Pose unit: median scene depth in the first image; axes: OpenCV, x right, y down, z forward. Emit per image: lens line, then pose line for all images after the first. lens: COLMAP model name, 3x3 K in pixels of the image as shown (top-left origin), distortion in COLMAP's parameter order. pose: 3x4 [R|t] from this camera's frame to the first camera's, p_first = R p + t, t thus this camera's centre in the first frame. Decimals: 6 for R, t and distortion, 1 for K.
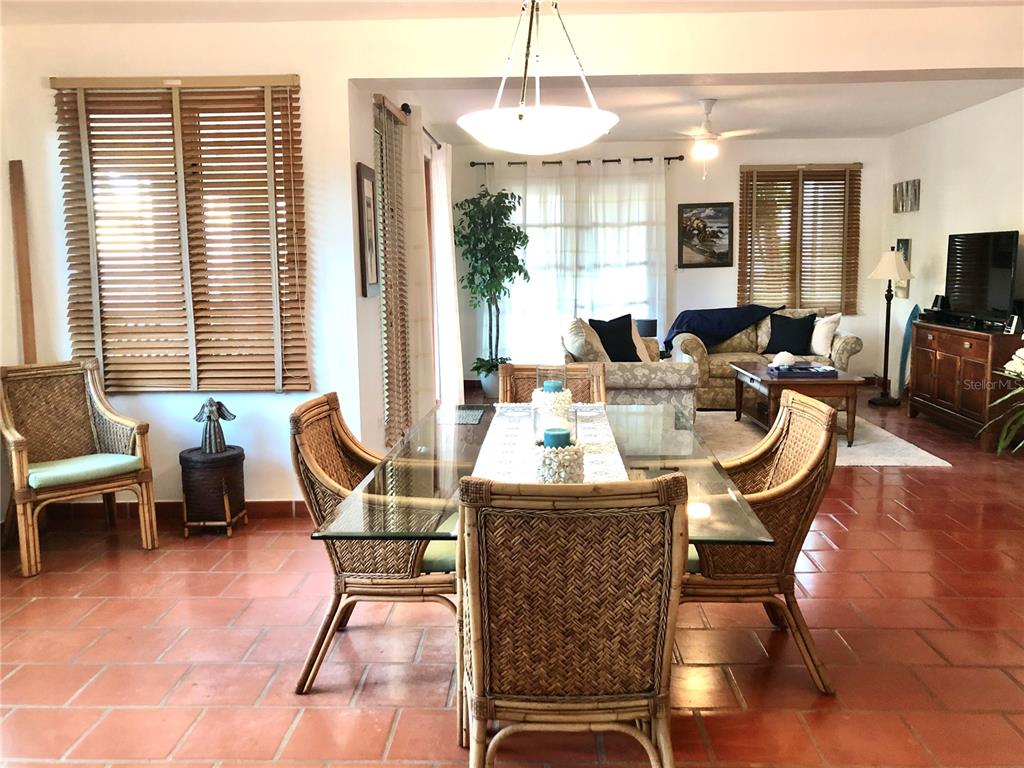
lens RADIAL K [[896.9, 0, 512.6], [0, 896.9, 382.5], [0, 0, 1]] dist [0.008682, -0.009770]
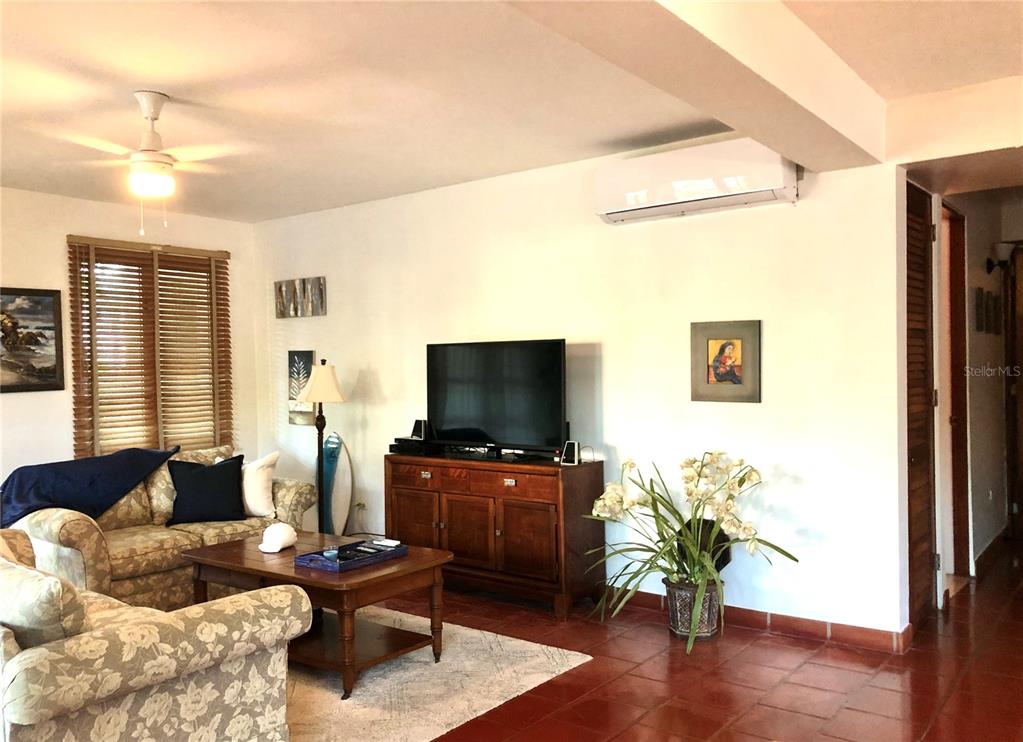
lens RADIAL K [[857.7, 0, 511.3], [0, 857.7, 373.6], [0, 0, 1]] dist [-0.008520, -0.004436]
pose [[0.570508, -0.004269, 0.821281, -0.077420], [0.122720, 0.989203, -0.080106, -0.058444], [-0.812072, 0.146488, 0.564872, 0.438972]]
